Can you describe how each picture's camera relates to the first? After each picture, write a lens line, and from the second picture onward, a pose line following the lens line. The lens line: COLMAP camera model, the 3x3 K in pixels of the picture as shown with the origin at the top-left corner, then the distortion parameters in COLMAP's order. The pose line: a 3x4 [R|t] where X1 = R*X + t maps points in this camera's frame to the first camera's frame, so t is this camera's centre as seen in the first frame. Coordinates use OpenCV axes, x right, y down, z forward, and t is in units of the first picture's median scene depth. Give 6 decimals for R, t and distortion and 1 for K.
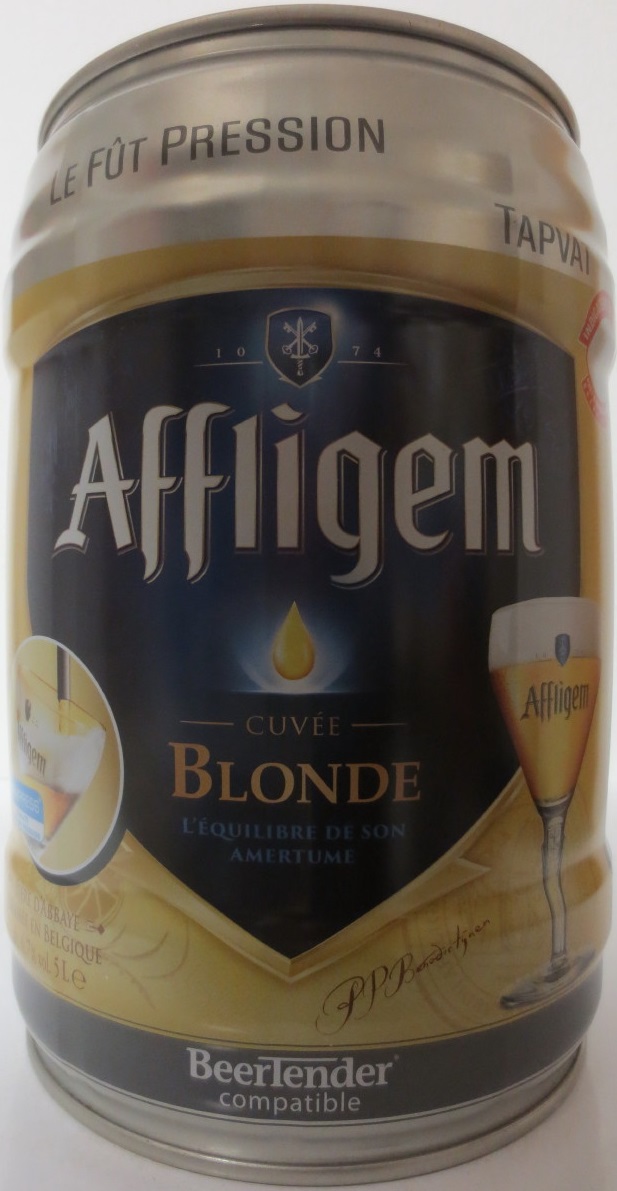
lens RADIAL K [[1019.1, 0, 308.5], [0, 1019.1, 595.5], [0, 0, 1]] dist [-0.209833, -0.001660]
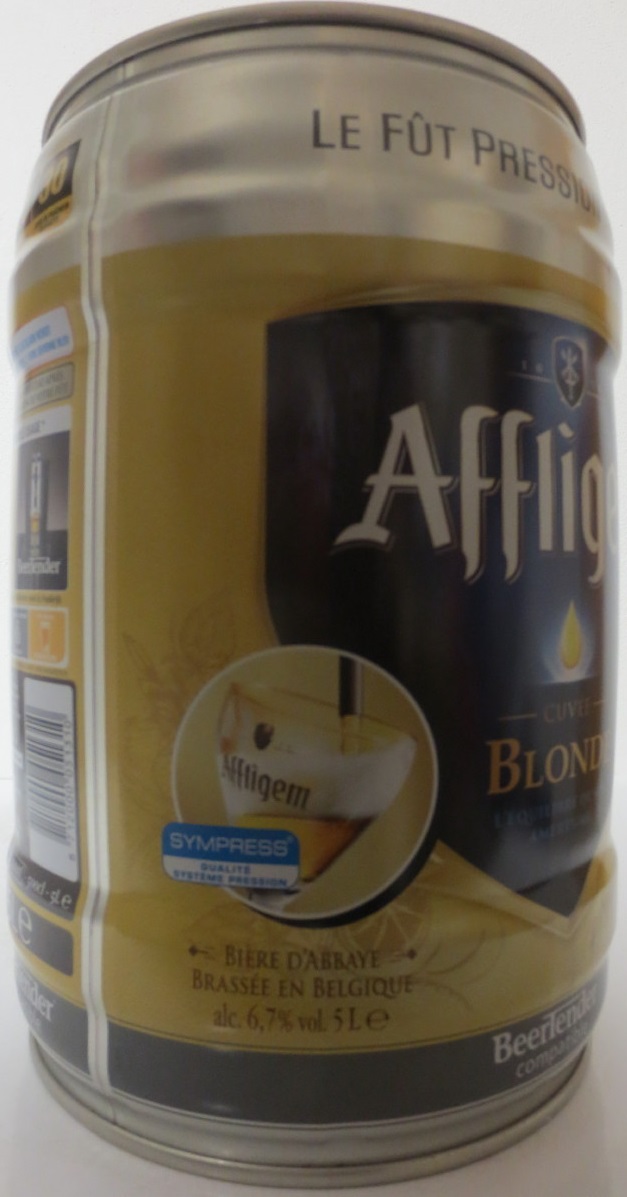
lens RADIAL K [[970.1, 0, 313.5], [0, 970.1, 598.5], [0, 0, 1]] dist [-0.199581, 0.001250]
pose [[0.679288, -0.016922, 0.733676, -0.936988], [0.012918, 0.999855, 0.011101, -0.010048], [-0.733758, 0.001937, 0.679408, 0.467711]]
